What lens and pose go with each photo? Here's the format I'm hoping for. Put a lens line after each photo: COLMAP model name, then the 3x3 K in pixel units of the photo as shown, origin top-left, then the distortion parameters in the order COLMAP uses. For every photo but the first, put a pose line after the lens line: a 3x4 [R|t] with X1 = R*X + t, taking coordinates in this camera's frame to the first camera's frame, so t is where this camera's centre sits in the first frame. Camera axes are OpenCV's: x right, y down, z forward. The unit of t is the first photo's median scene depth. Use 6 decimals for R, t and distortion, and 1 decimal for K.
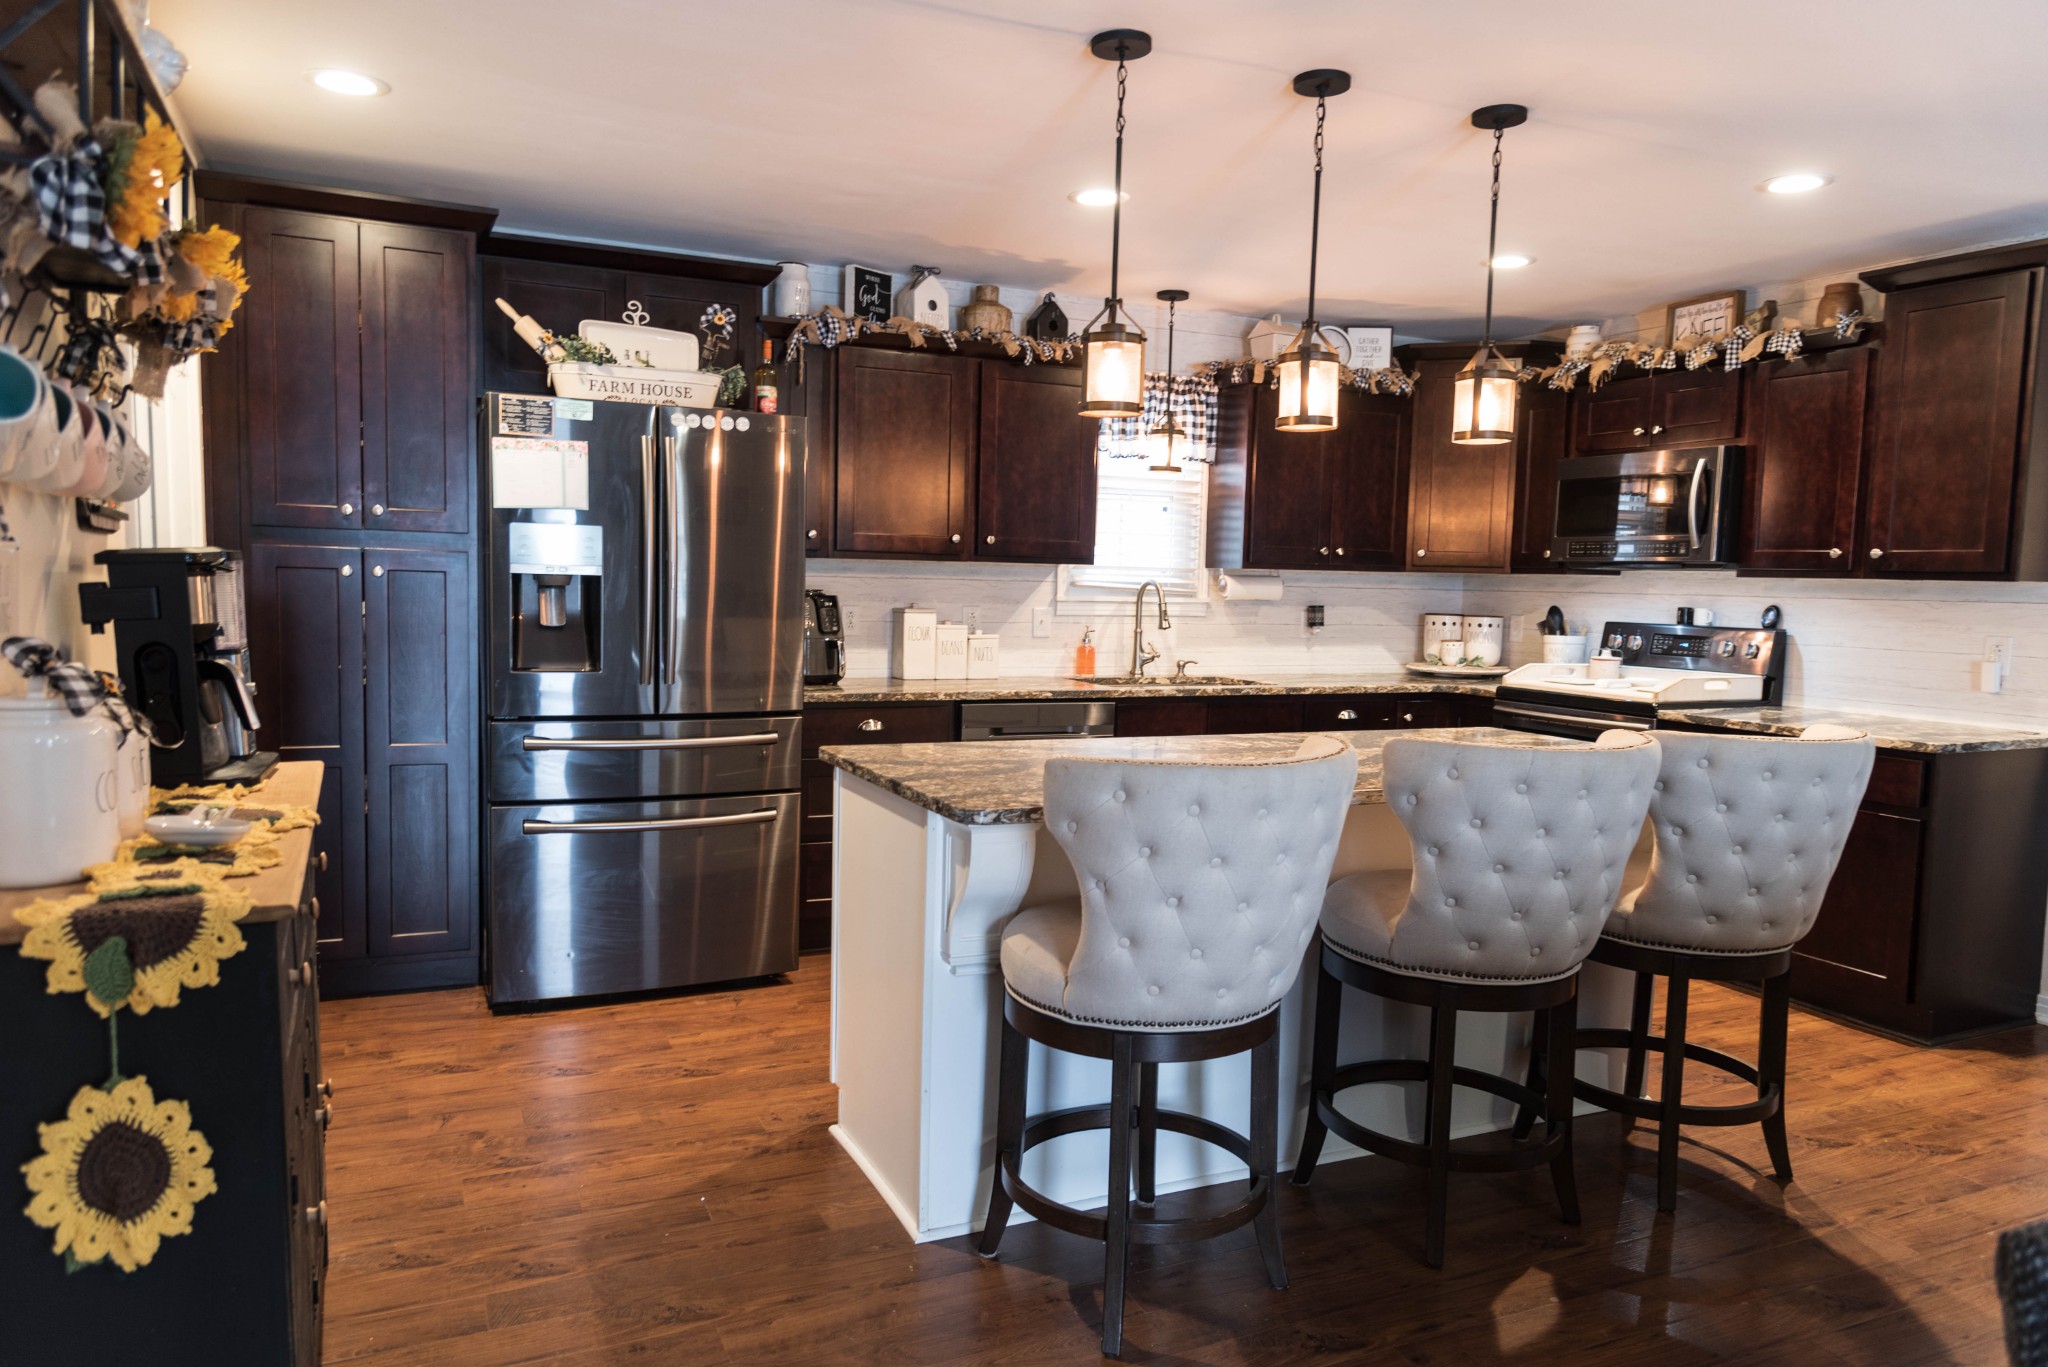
lens RADIAL K [[1358.7, 0, 1028.2], [0, 1358.7, 698.0], [0, 0, 1]] dist [0.015129, -0.017839]
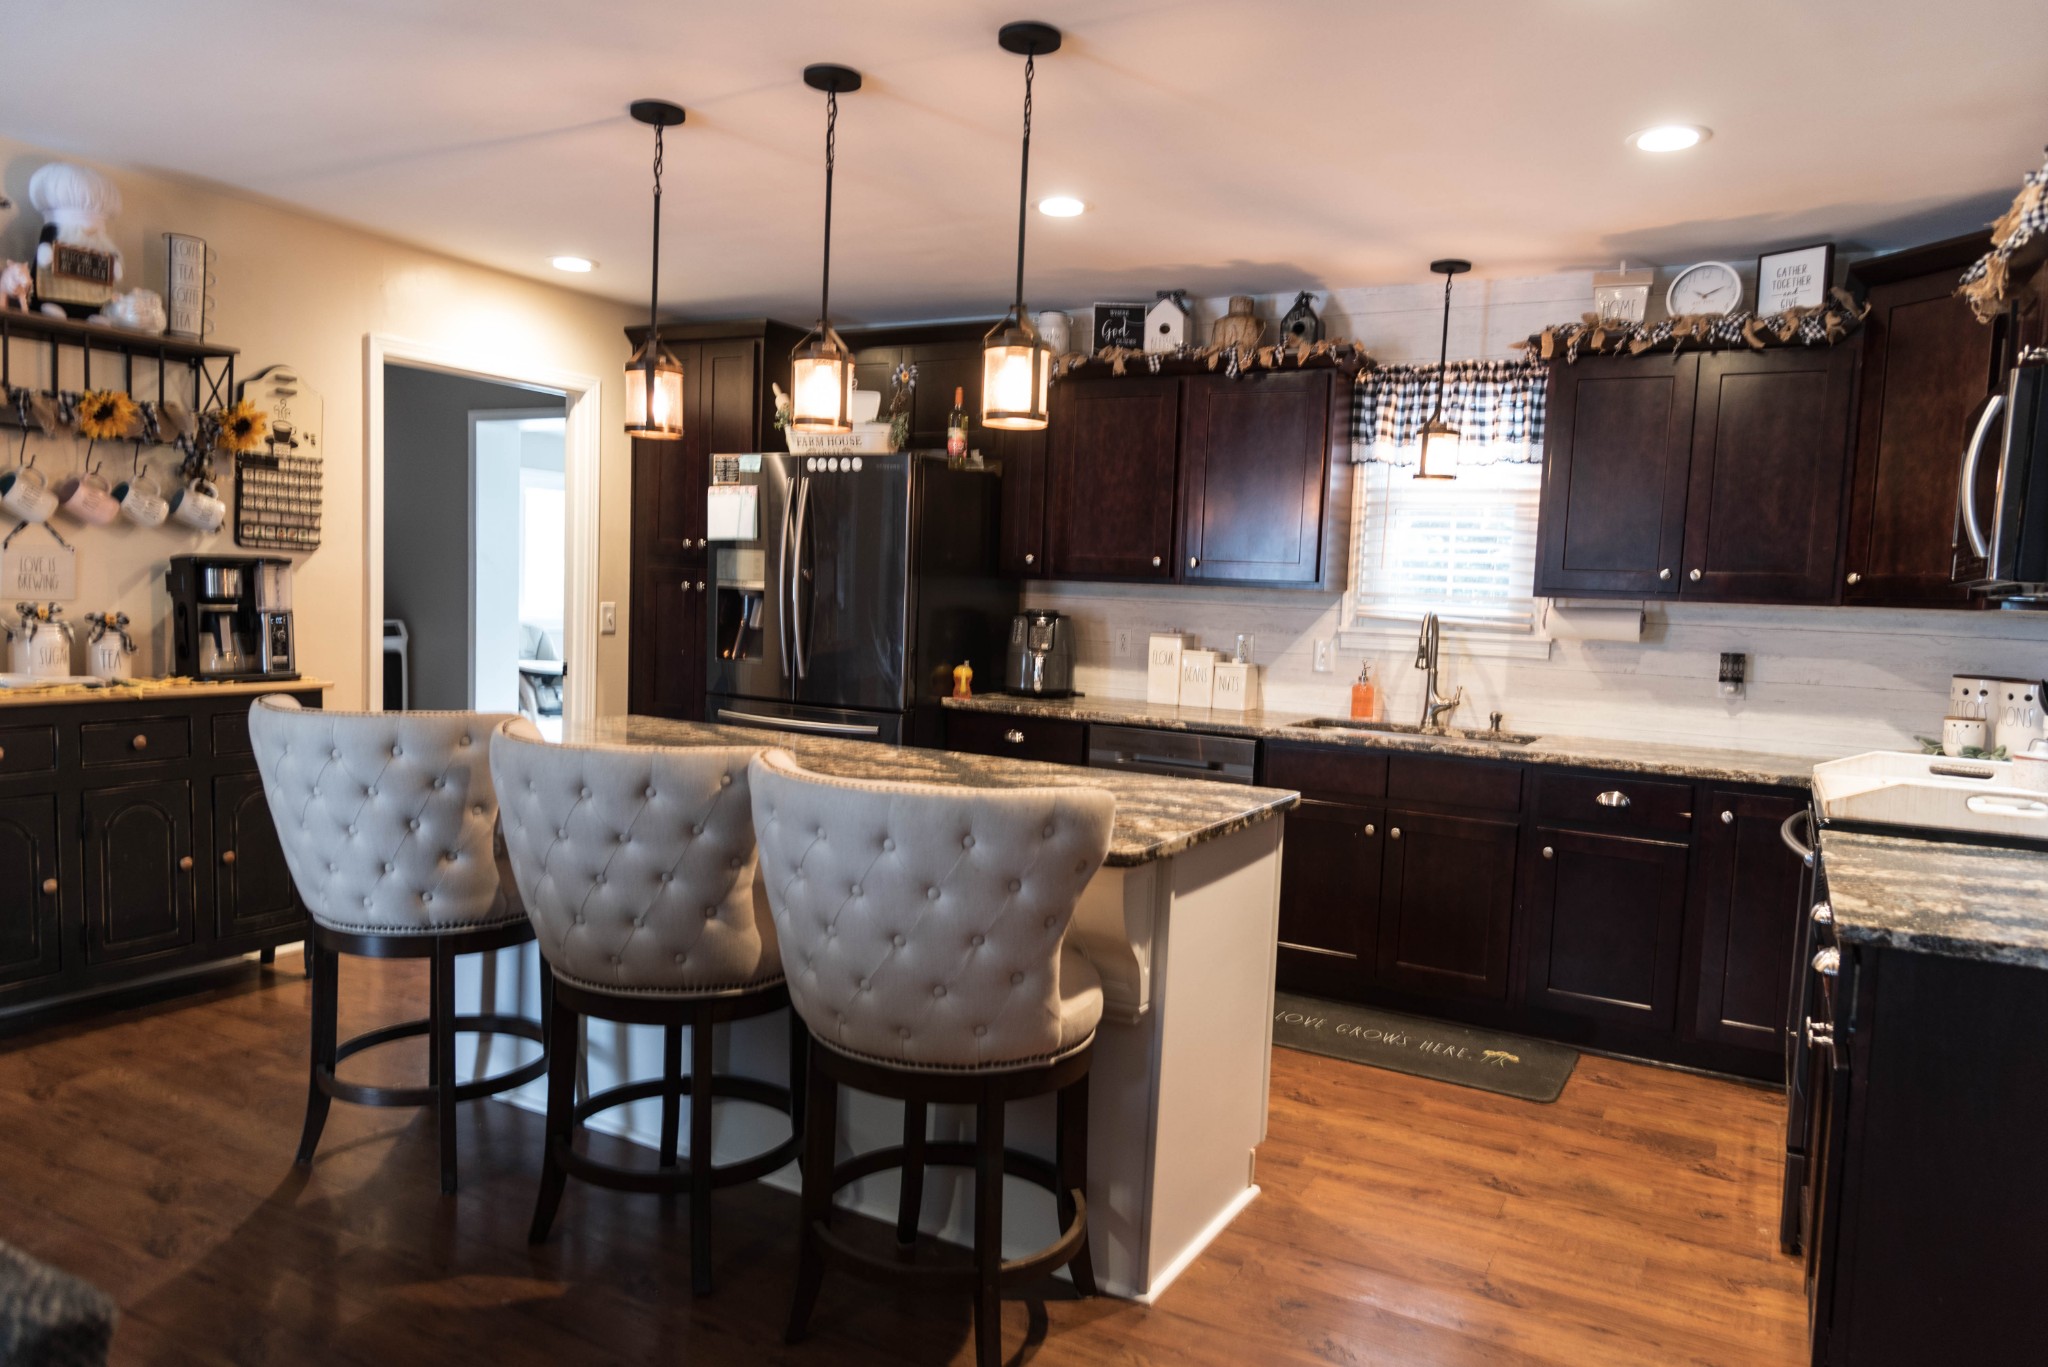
lens RADIAL K [[1358.7, 0, 1015.6], [0, 1358.7, 691.8], [0, 0, 1]] dist [0.015129, -0.017839]
pose [[0.590302, 0.061360, -0.804847, 0.618938], [-0.098816, 0.995100, 0.003390, -0.015116], [0.801111, 0.077531, 0.593472, 0.309633]]
